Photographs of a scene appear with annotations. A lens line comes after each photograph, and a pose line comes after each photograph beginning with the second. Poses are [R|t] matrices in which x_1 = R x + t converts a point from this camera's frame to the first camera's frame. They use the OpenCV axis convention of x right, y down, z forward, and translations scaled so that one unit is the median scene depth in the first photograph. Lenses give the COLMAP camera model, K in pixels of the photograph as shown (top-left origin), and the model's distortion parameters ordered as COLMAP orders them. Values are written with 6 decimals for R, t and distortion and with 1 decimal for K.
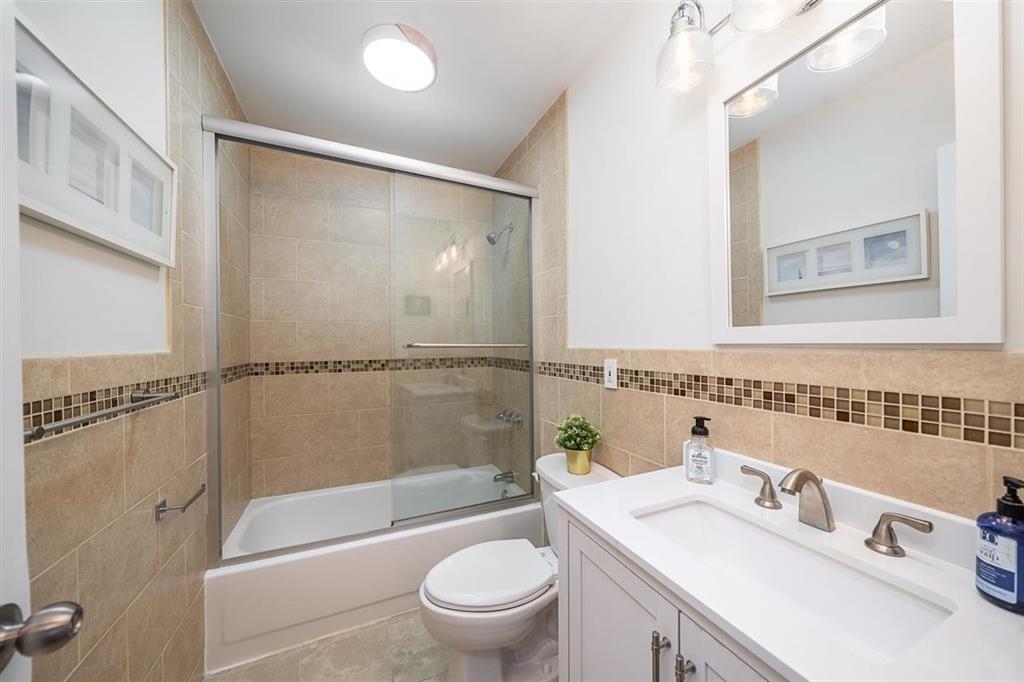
lens RADIAL K [[368.6, 0, 520.3], [0, 368.6, 346.6], [0, 0, 1]] dist [-0.003145, -0.000019]
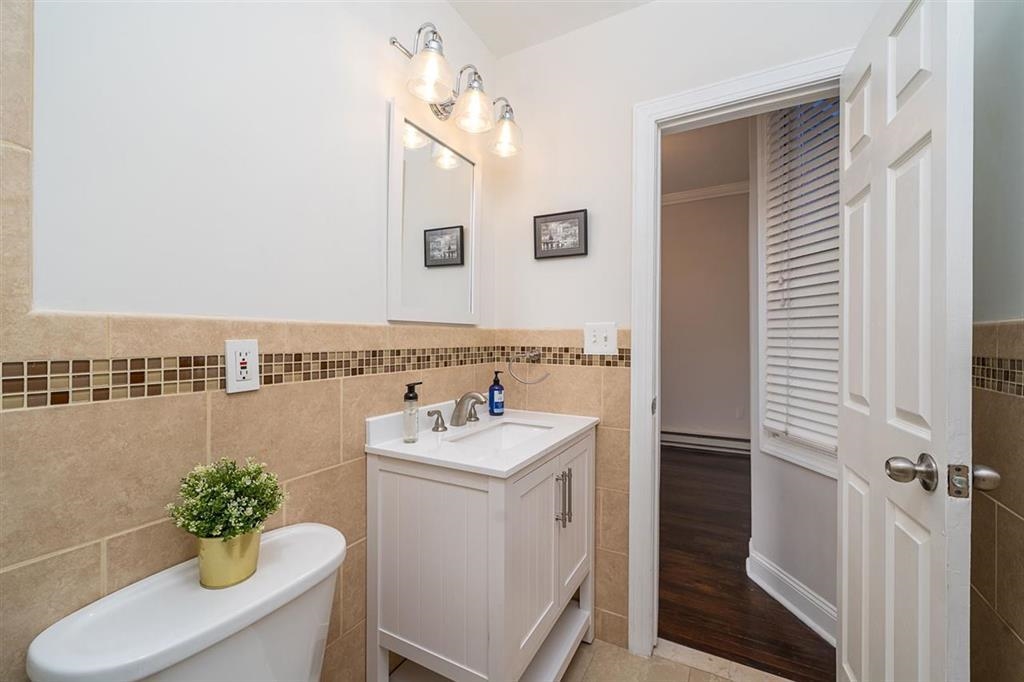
lens RADIAL K [[420.4, 0, 513.1], [0, 420.4, 338.1], [0, 0, 1]] dist [-0.000768, -0.000082]
pose [[-0.599570, 0.001027, 0.800322, -0.619436], [0.005513, 0.999981, 0.002848, 0.039750], [-0.800303, 0.006120, -0.599564, 1.281595]]
